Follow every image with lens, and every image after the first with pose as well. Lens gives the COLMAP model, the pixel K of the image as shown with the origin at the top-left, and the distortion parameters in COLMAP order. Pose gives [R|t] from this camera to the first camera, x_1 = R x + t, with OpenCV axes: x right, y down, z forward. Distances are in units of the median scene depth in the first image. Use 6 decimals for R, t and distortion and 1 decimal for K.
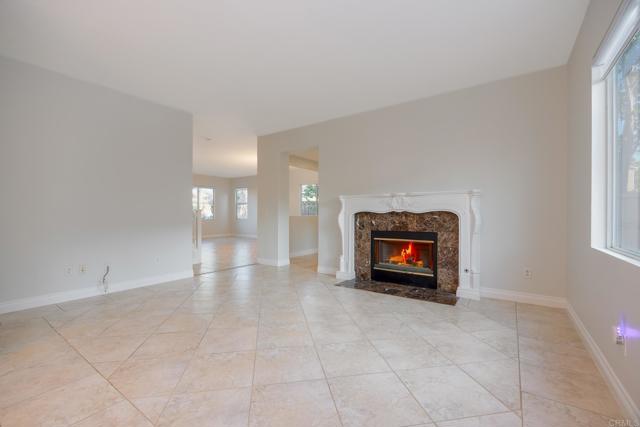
lens RADIAL K [[275.2, 0, 316.8], [0, 275.2, 215.0], [0, 0, 1]] dist [-0.010751, -0.000197]
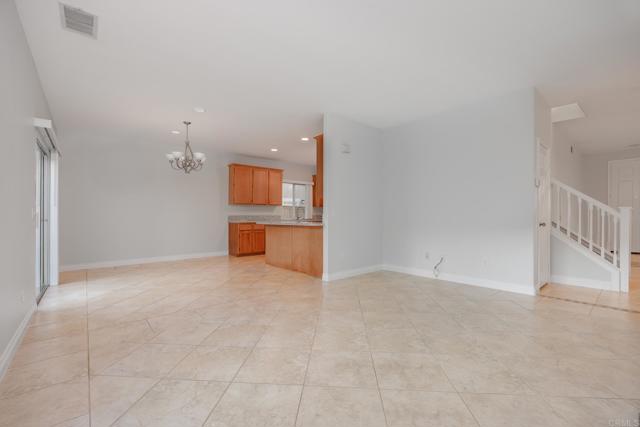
lens RADIAL K [[275.2, 0, 318.4], [0, 275.2, 208.5], [0, 0, 1]] dist [-0.010751, -0.000197]
pose [[-0.240664, -0.023116, -0.970333, 0.995868], [-0.001123, 0.999722, -0.023538, -0.006717], [0.970608, -0.004575, -0.240623, 1.329675]]
